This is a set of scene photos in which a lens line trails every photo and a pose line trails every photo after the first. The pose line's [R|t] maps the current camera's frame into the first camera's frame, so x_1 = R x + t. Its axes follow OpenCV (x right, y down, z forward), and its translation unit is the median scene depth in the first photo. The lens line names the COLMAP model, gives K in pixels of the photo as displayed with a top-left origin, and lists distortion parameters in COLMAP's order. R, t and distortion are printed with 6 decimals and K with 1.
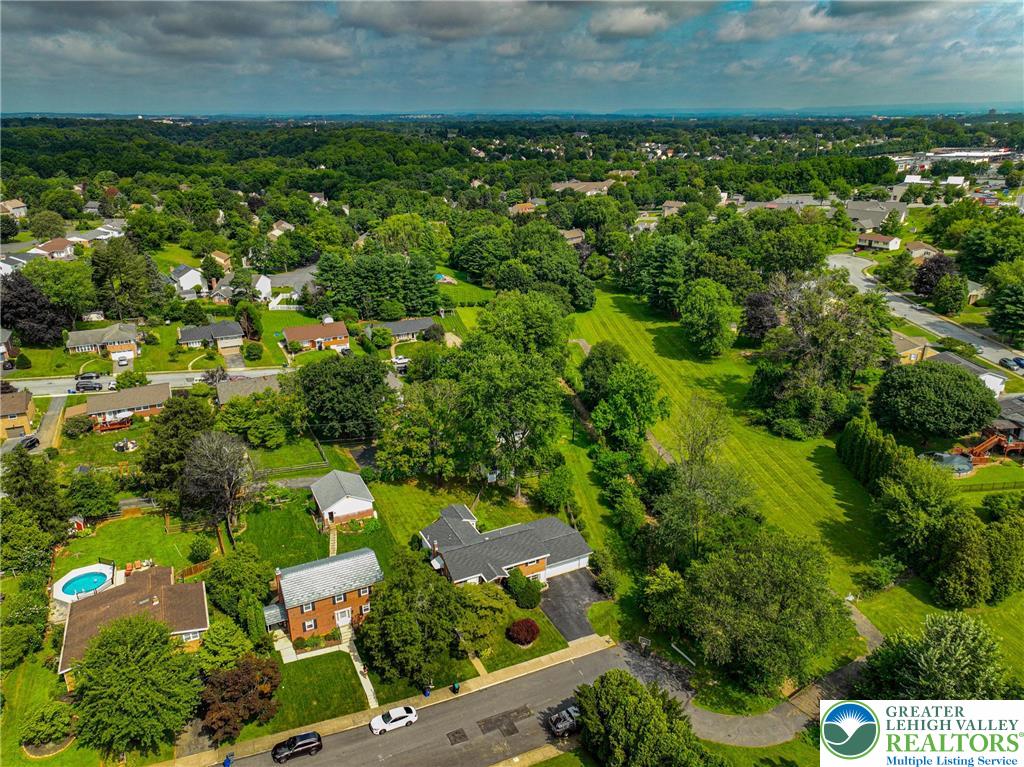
lens RADIAL K [[727.1, 0, 512.0], [0, 727.1, 383.5], [0, 0, 1]] dist [0.007524, 0.005800]
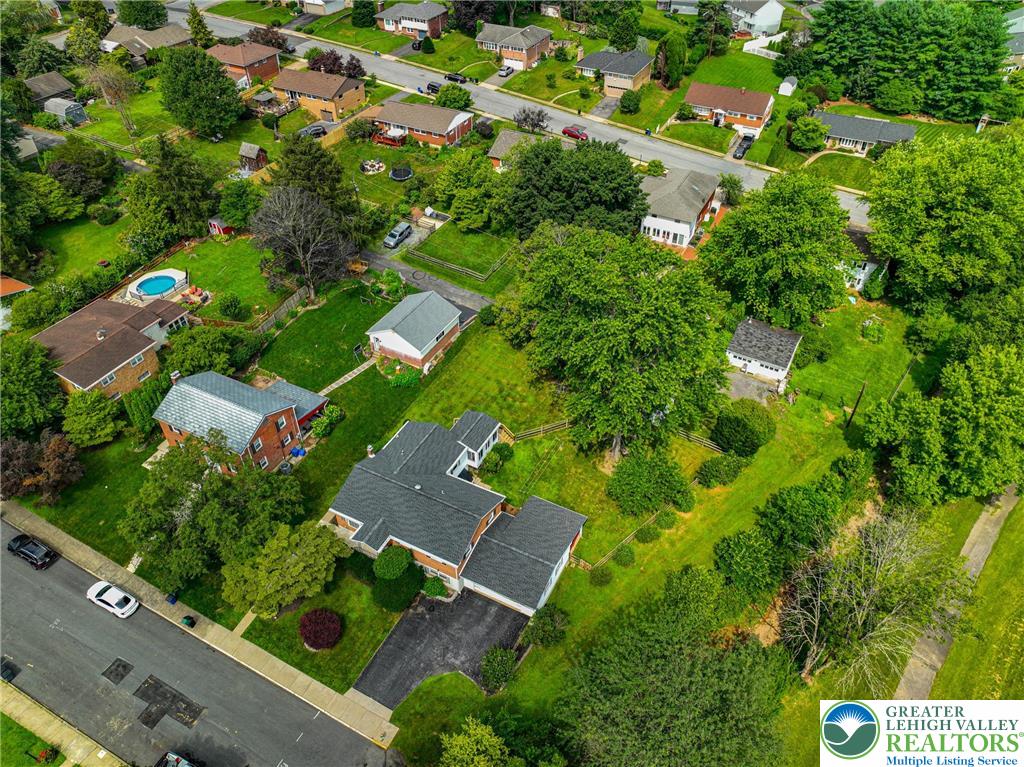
lens RADIAL K [[719.5, 0, 512.0], [0, 719.5, 383.5], [0, 0, 1]] dist [-0.007817, 0.024860]
pose [[0.589572, 0.530950, -0.608684, 0.231740], [-0.273962, 0.840366, 0.467685, -0.128401], [0.759835, -0.108978, 0.640917, 0.395956]]
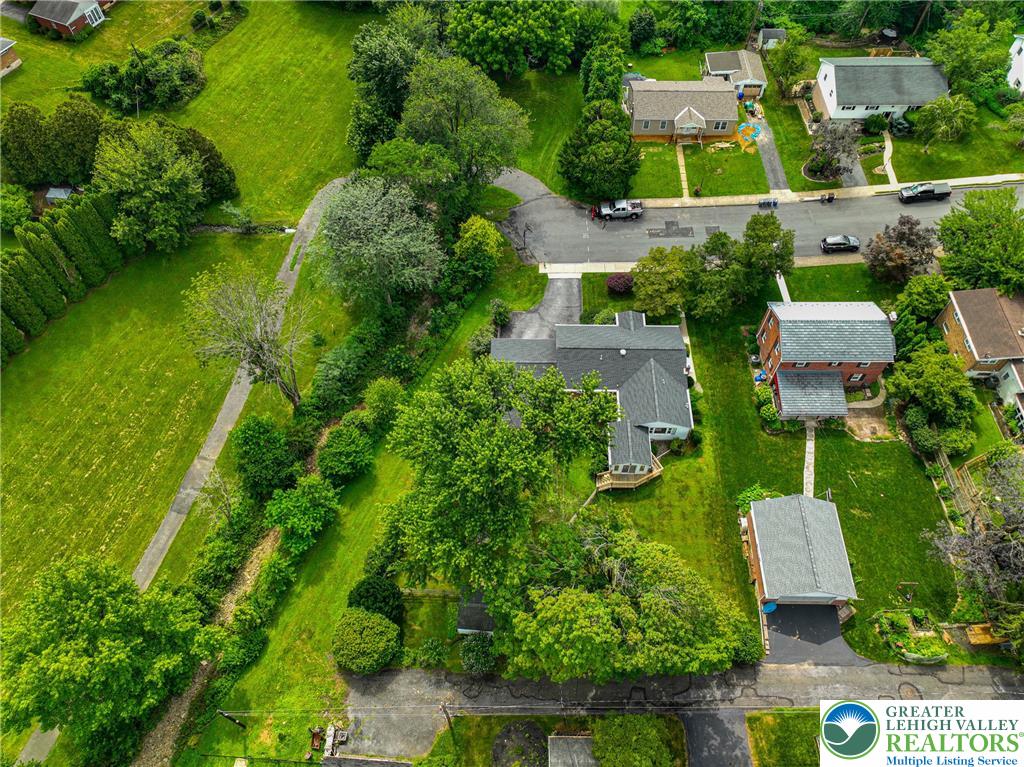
lens RADIAL K [[723.2, 0, 510.1], [0, 723.2, 383.5], [0, 0, 1]] dist [-0.001392, 0.023696]
pose [[-0.887293, -0.381532, 0.259124, -0.086294], [0.160728, 0.270820, 0.949117, -0.332022], [-0.432294, 0.883793, -0.178973, 0.750426]]
